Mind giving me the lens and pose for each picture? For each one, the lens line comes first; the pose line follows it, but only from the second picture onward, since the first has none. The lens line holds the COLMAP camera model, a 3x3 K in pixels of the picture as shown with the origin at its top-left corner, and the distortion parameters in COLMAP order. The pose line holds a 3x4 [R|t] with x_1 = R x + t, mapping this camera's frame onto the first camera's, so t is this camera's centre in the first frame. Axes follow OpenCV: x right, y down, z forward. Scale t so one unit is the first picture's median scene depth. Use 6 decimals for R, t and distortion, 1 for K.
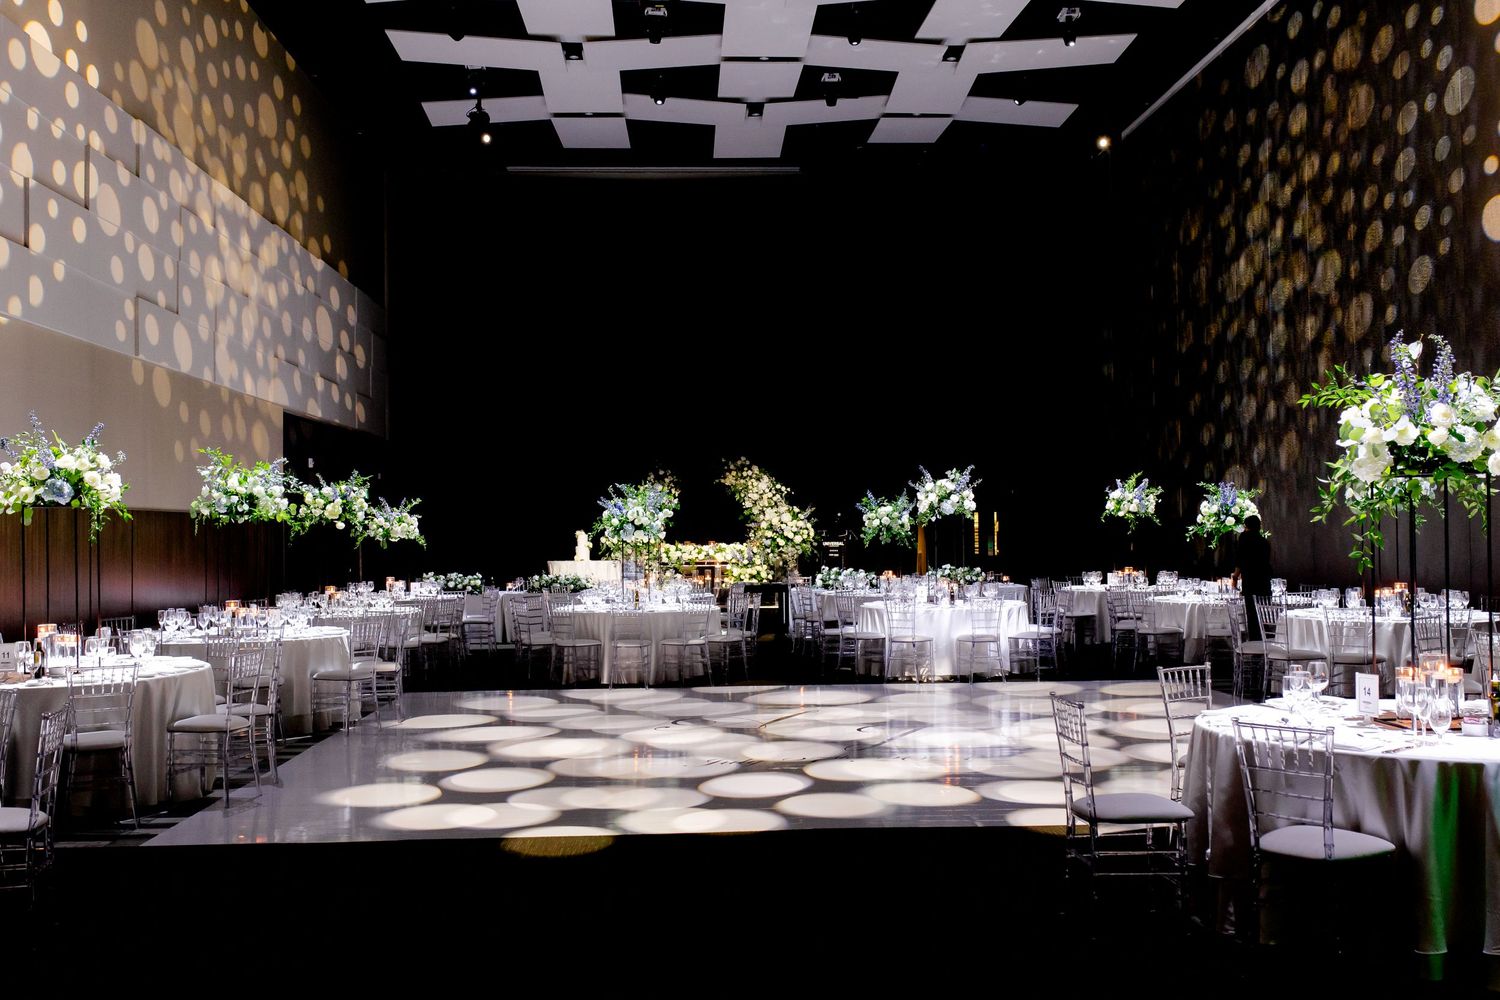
lens RADIAL K [[1415.1, 0, 750.0], [0, 1415.1, 500.0], [0, 0, 1]] dist [-0.037641, 0.008303]
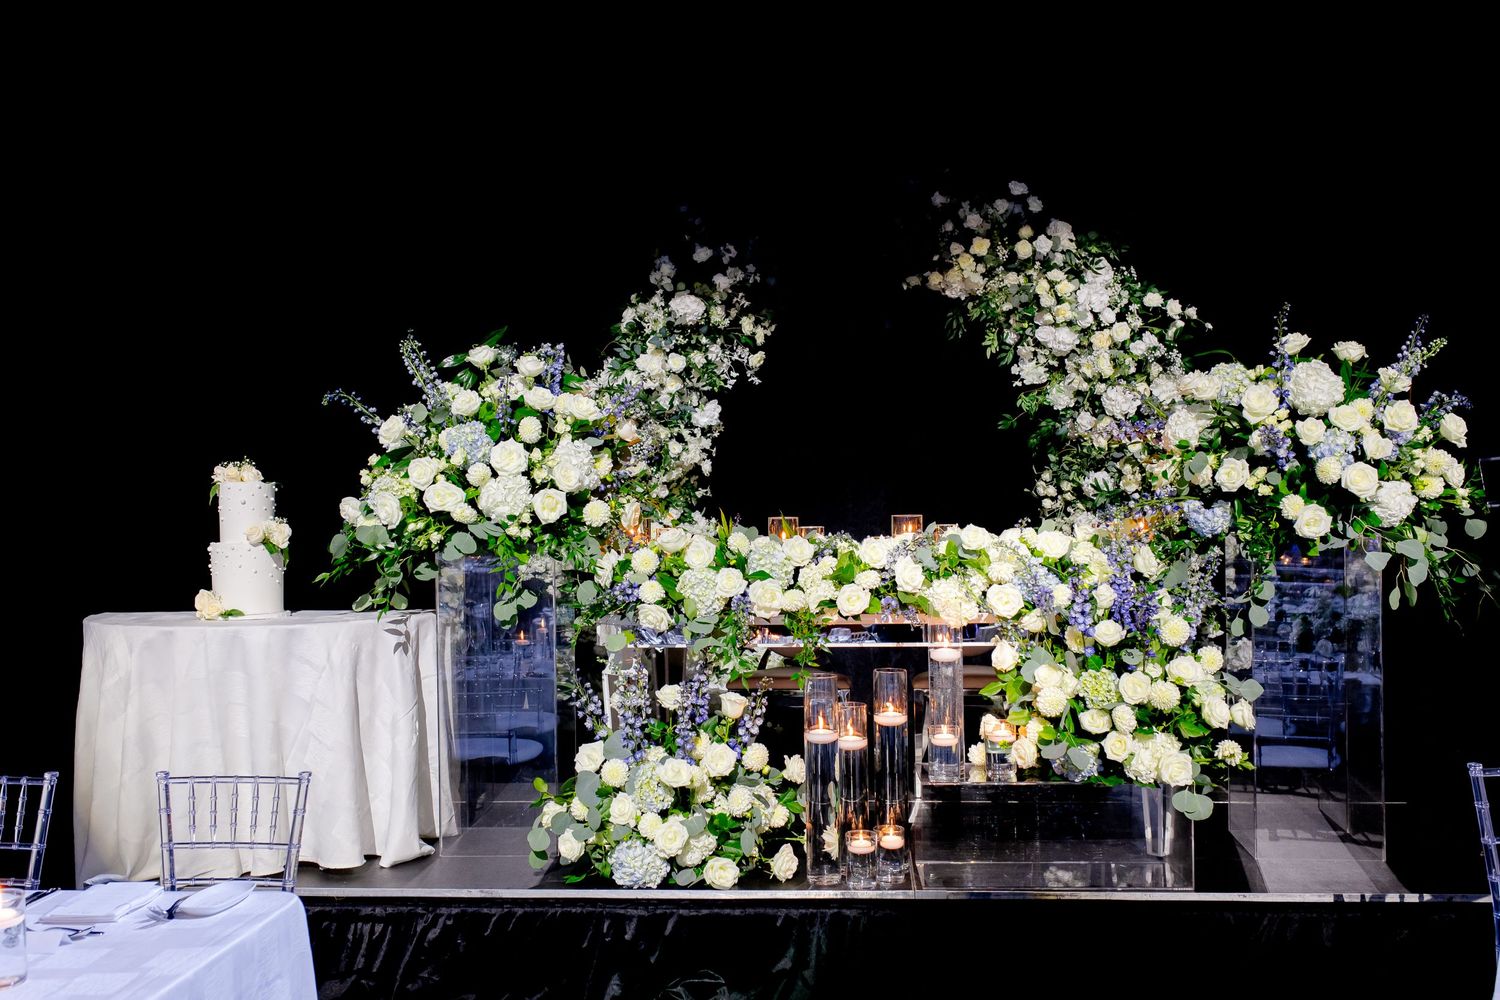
lens RADIAL K [[1415.1, 0, 750.0], [0, 1415.1, 500.0], [0, 0, 1]] dist [-0.037641, 0.008303]
pose [[0.994113, -0.003080, -0.108308, -0.027800], [0.005304, 0.999781, 0.020252, 0.023382], [0.108222, -0.020707, 0.993911, 0.814697]]
